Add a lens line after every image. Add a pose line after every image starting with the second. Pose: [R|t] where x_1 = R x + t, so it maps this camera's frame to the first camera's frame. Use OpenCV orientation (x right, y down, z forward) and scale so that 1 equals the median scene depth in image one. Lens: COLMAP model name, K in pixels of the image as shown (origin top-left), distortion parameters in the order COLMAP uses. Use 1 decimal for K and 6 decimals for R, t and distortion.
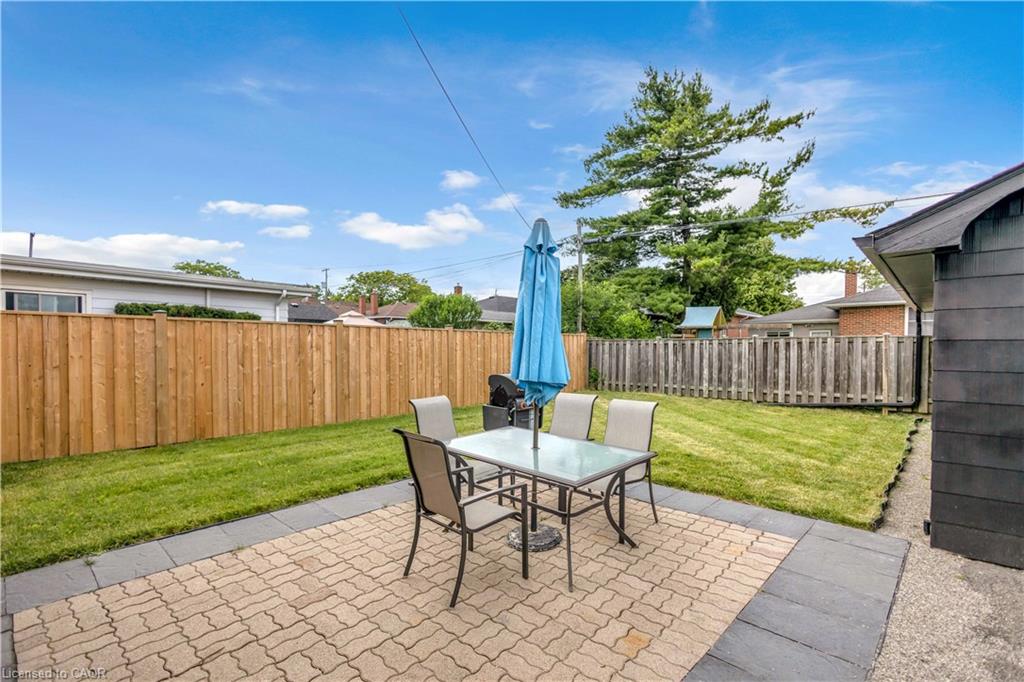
lens RADIAL K [[430.4, 0, 508.8], [0, 430.4, 355.9], [0, 0, 1]] dist [0.011608, -0.000080]
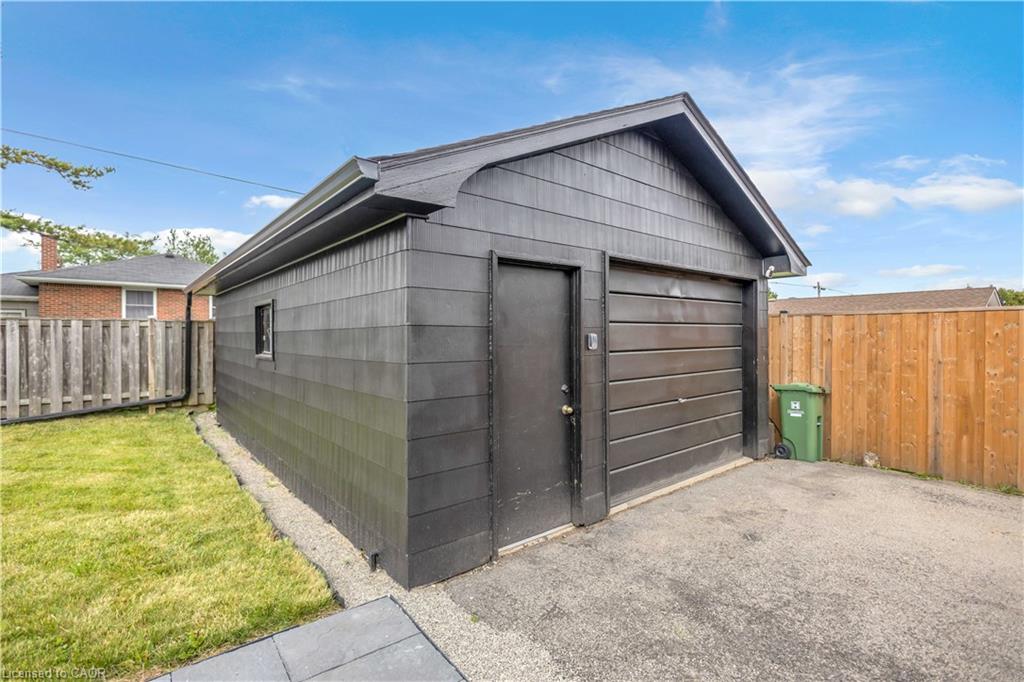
lens RADIAL K [[467.4, 0, 510.2], [0, 467.4, 336.9], [0, 0, 1]] dist [0.001187, -0.000688]
pose [[0.109915, -0.009492, 0.993896, 0.042334], [0.020304, 0.999767, 0.007303, -0.004572], [-0.993734, 0.019378, 0.110082, 0.187833]]
